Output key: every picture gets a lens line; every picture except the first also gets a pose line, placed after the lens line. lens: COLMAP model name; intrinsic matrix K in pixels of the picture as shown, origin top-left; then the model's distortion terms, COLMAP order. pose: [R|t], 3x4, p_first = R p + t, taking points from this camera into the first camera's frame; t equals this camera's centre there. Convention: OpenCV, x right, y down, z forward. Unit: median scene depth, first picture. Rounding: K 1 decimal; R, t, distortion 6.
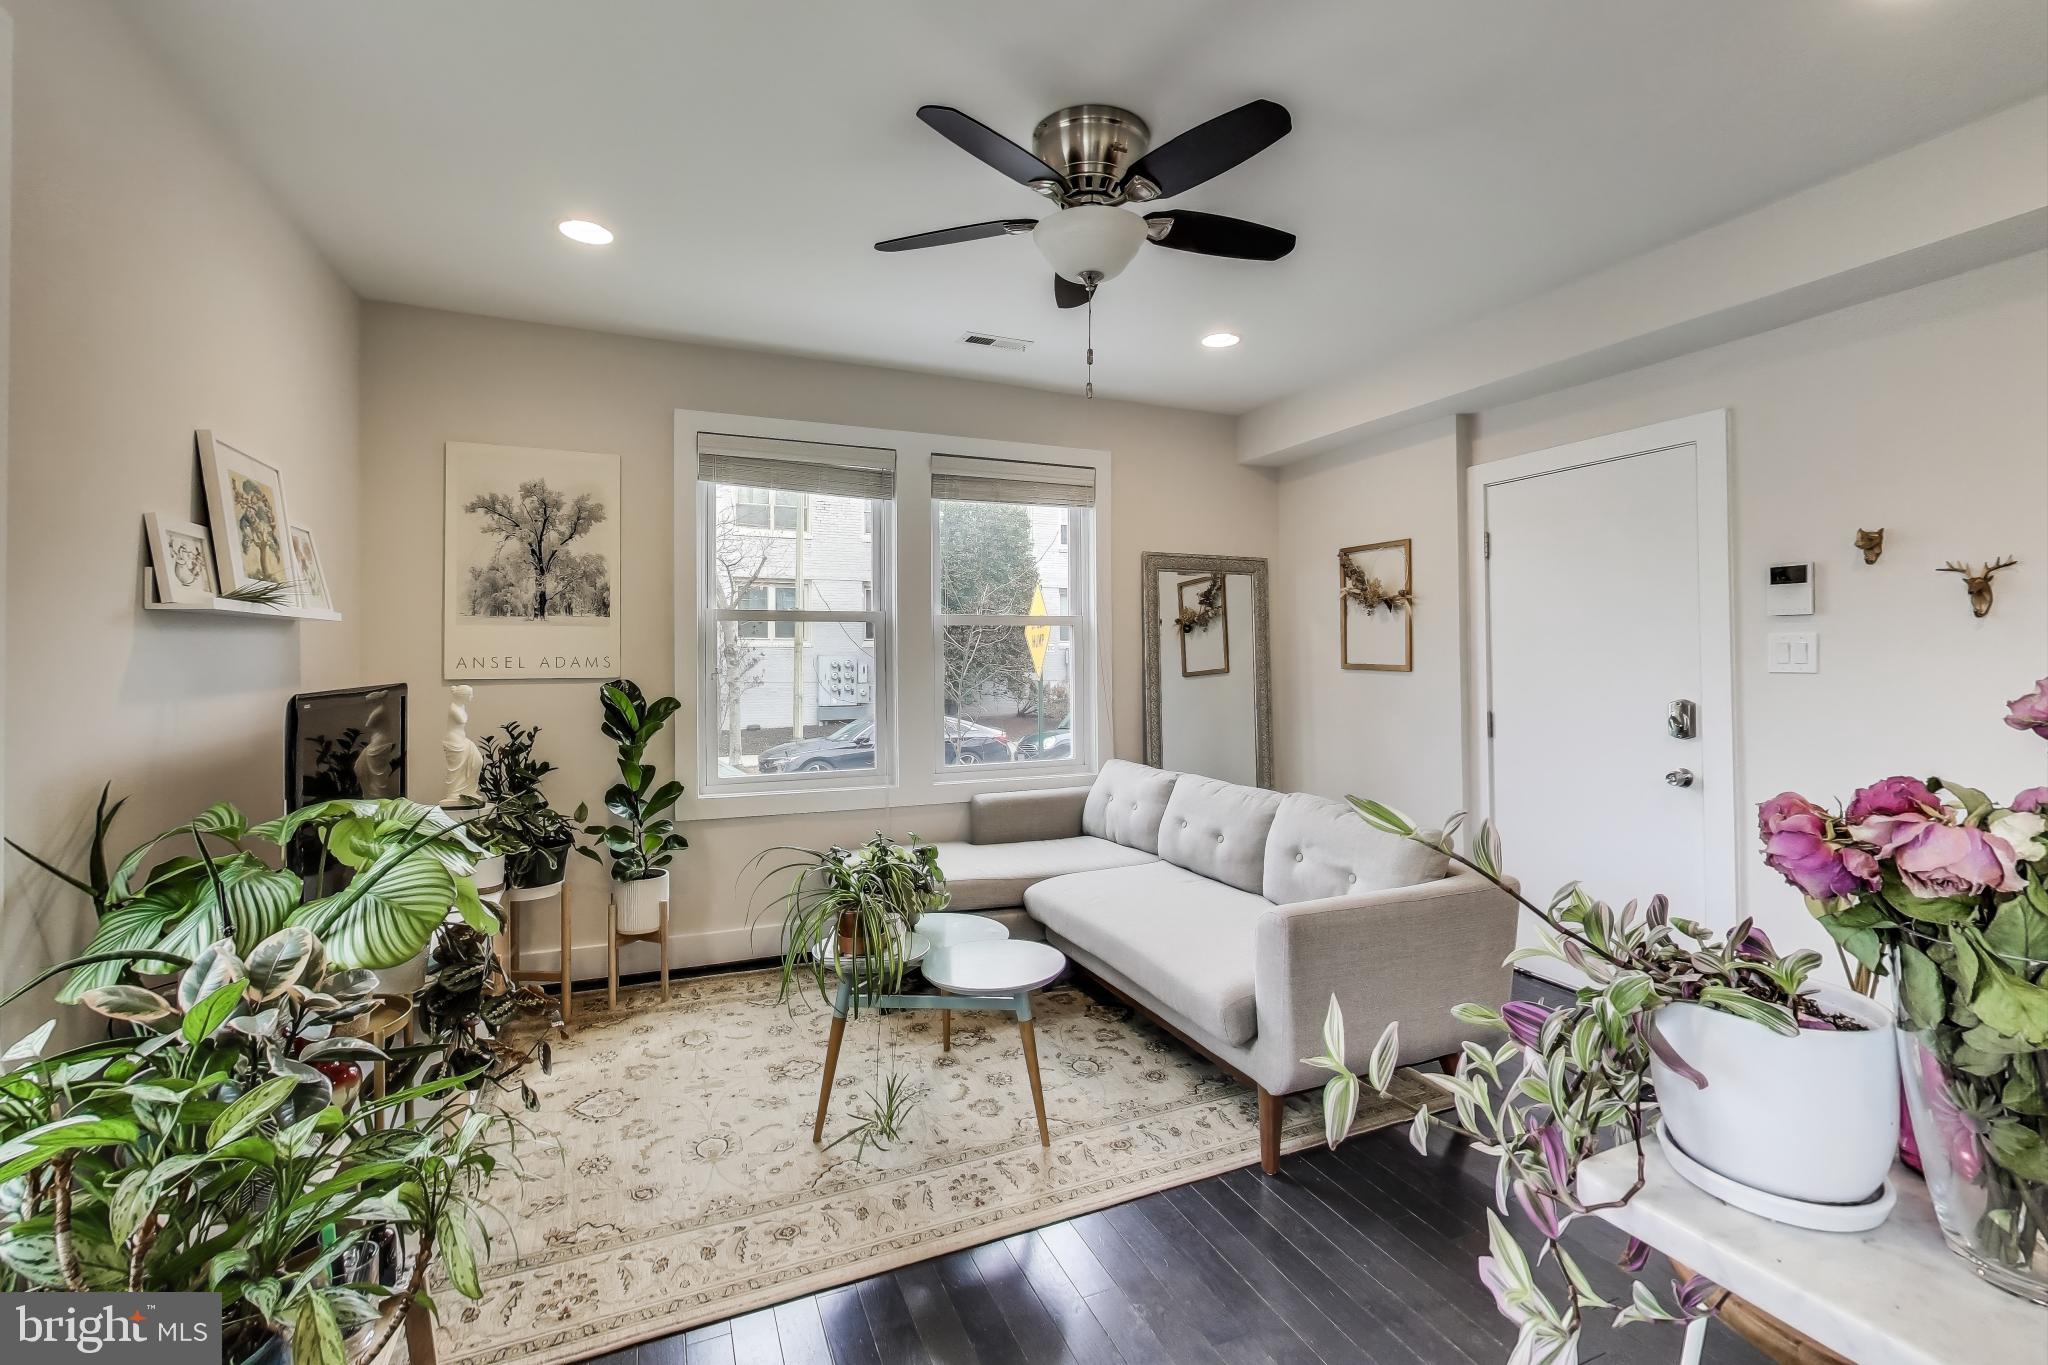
lens RADIAL K [[887.3, 0, 1024.7], [0, 887.3, 634.4], [0, 0, 1]] dist [-0.000021, 0.000080]
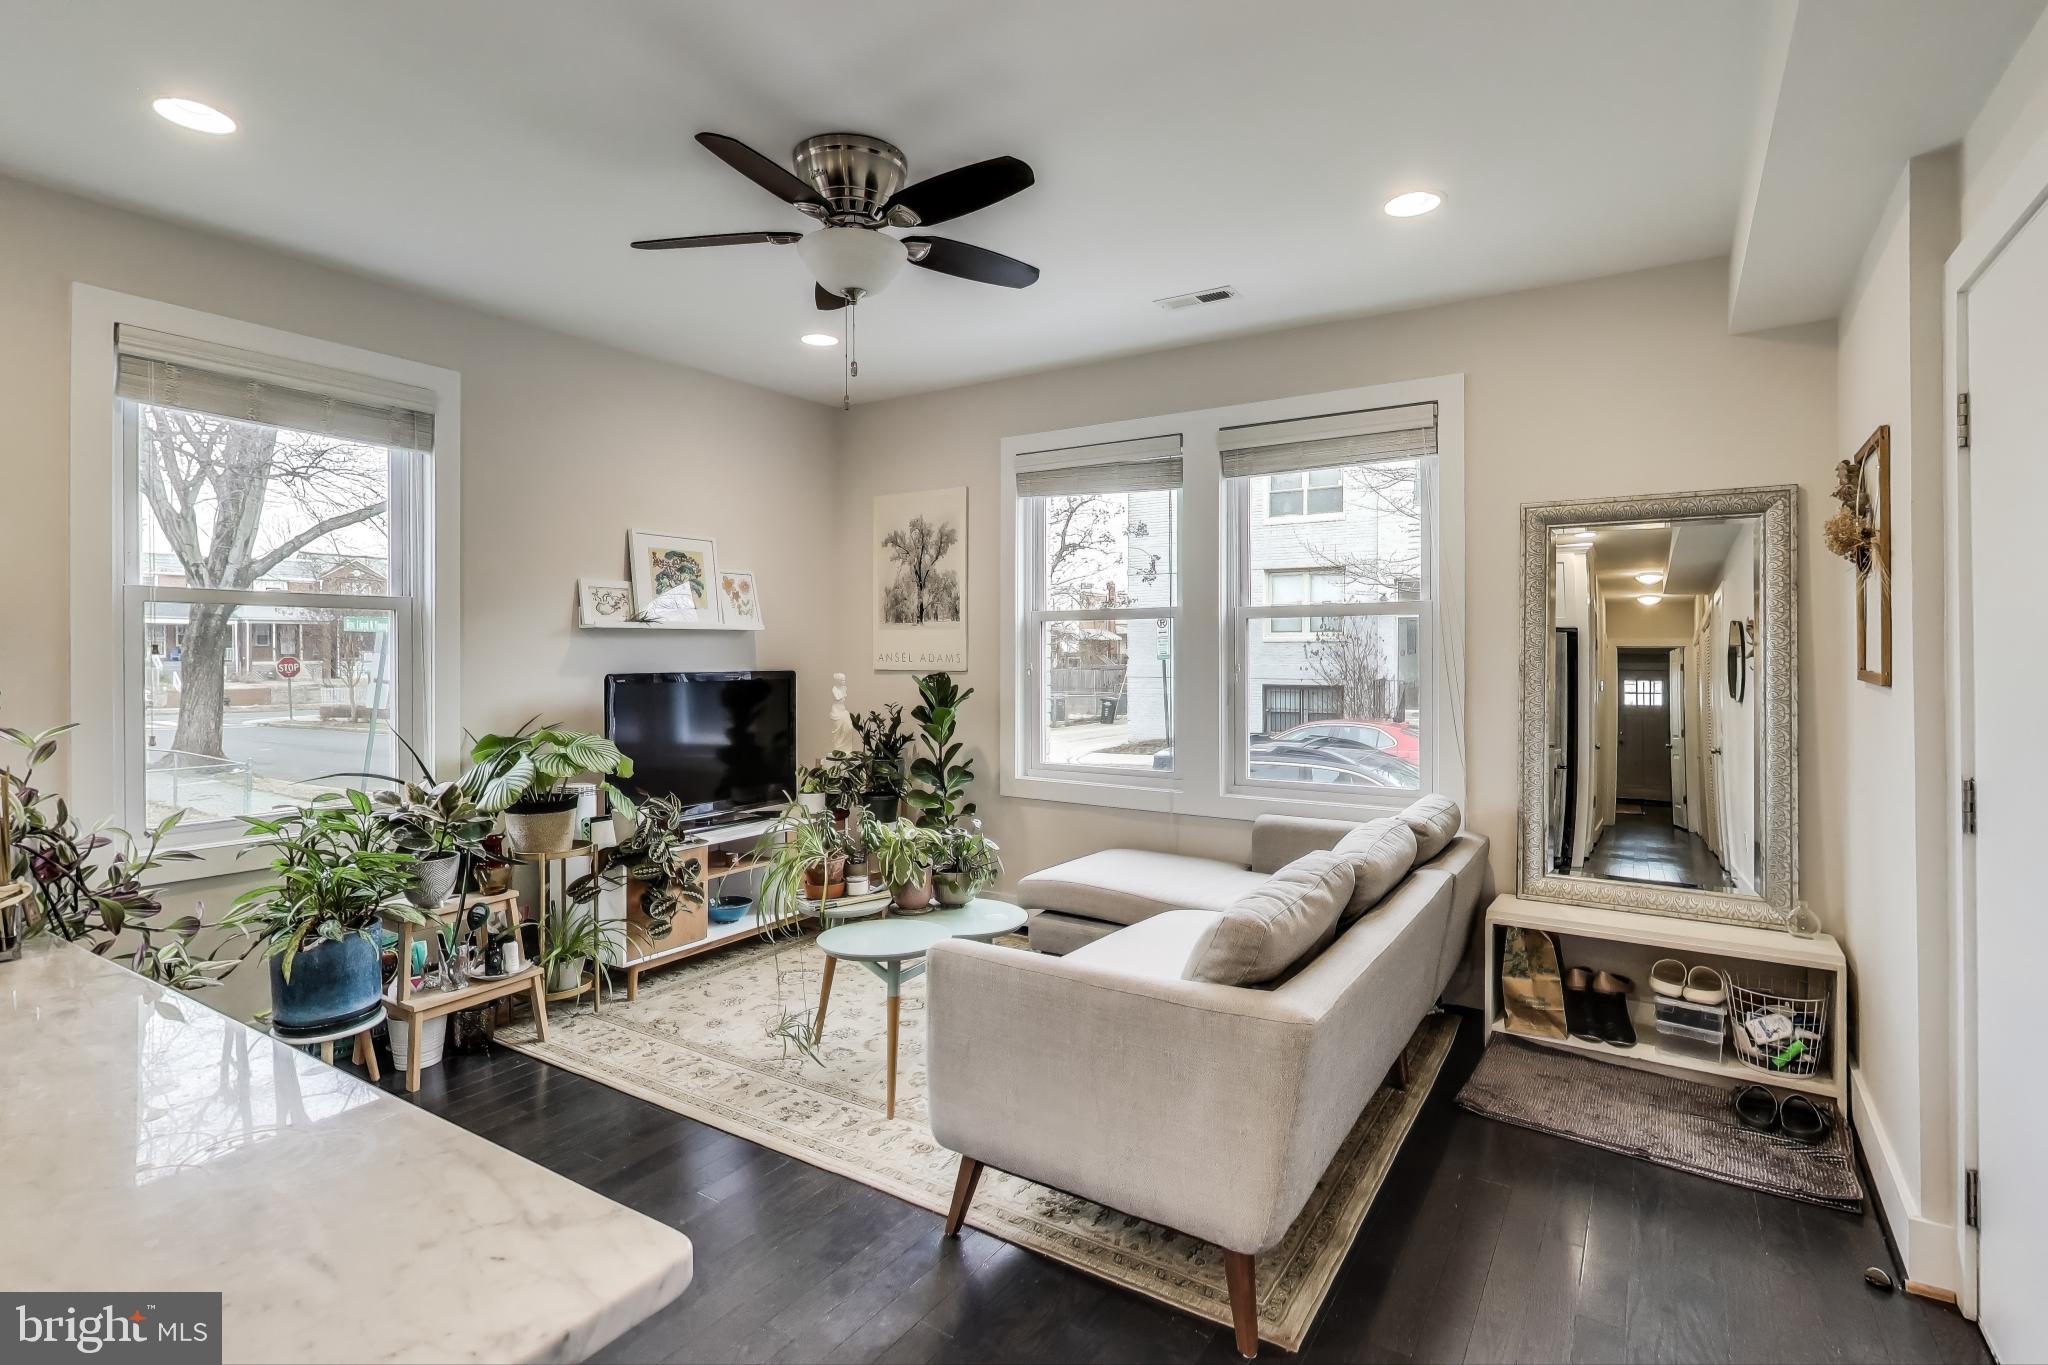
lens RADIAL K [[992.5, 0, 1024.6], [0, 992.5, 648.8], [0, 0, 1]] dist [0.000445, 0.000114]
pose [[0.559641, -0.000344, -0.828735, 0.724672], [0.016874, 0.999797, 0.010981, 0.004915], [0.828563, -0.020129, 0.559534, 0.317022]]
